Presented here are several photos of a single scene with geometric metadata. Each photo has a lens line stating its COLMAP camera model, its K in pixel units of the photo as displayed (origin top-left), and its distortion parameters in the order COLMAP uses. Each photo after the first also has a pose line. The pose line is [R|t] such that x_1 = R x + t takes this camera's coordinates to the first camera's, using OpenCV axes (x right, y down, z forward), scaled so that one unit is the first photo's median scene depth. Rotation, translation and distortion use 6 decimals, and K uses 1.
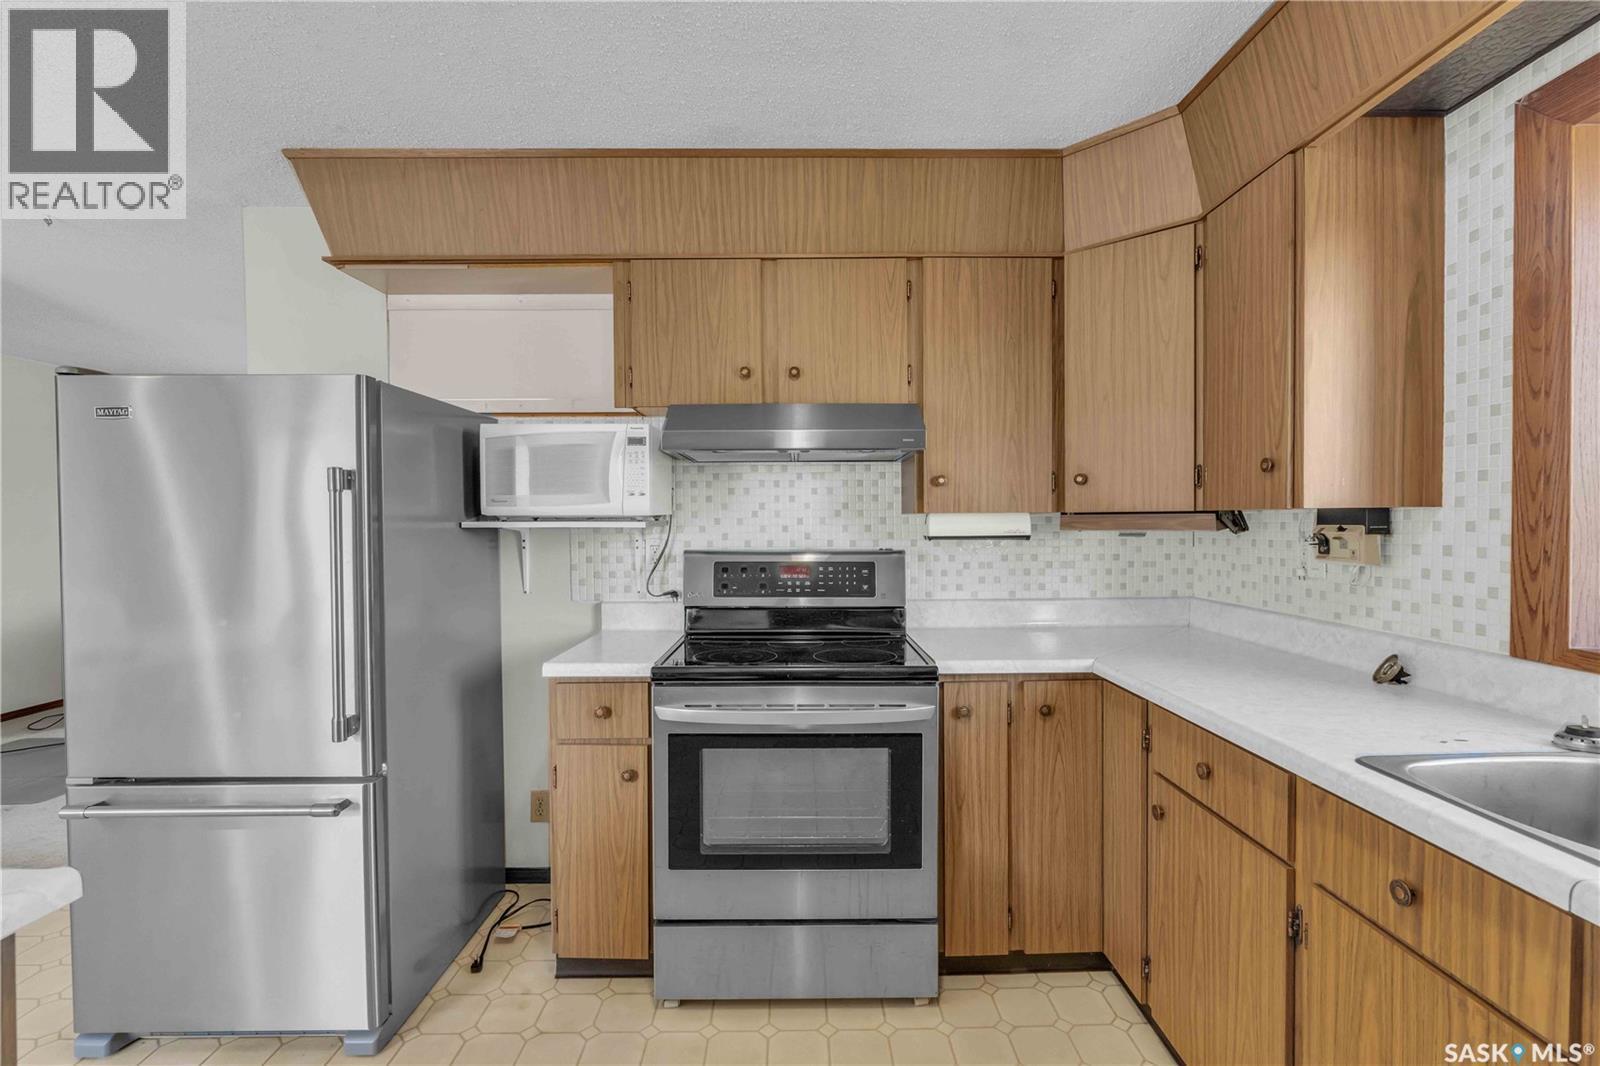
lens RADIAL K [[721.1, 0, 800.0], [0, 721.1, 533.0], [0, 0, 1]] dist [-0.010601, 0.000565]
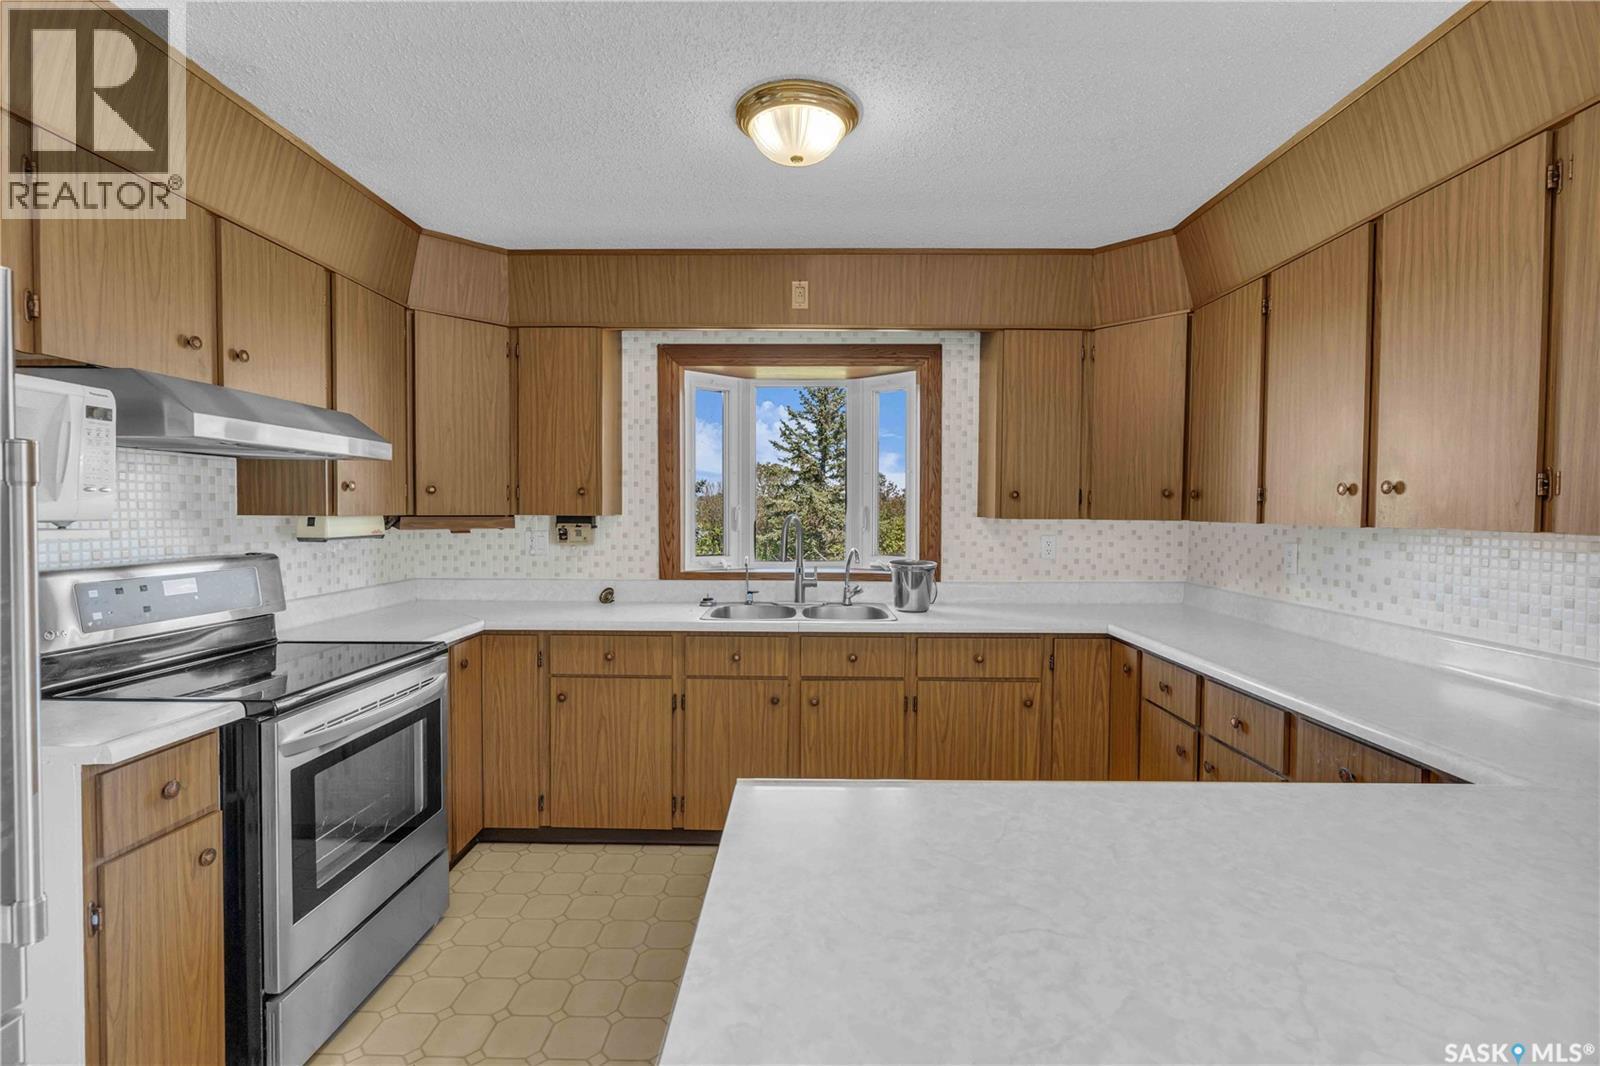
lens RADIAL K [[721.1, 0, 800.0], [0, 721.1, 533.0], [0, 0, 1]] dist [-0.010601, 0.000565]
pose [[0.025946, -0.024529, 0.999362, -1.055416], [0.011252, 0.999643, 0.024244, -0.025080], [-0.999600, 0.010616, 0.026212, 0.364763]]
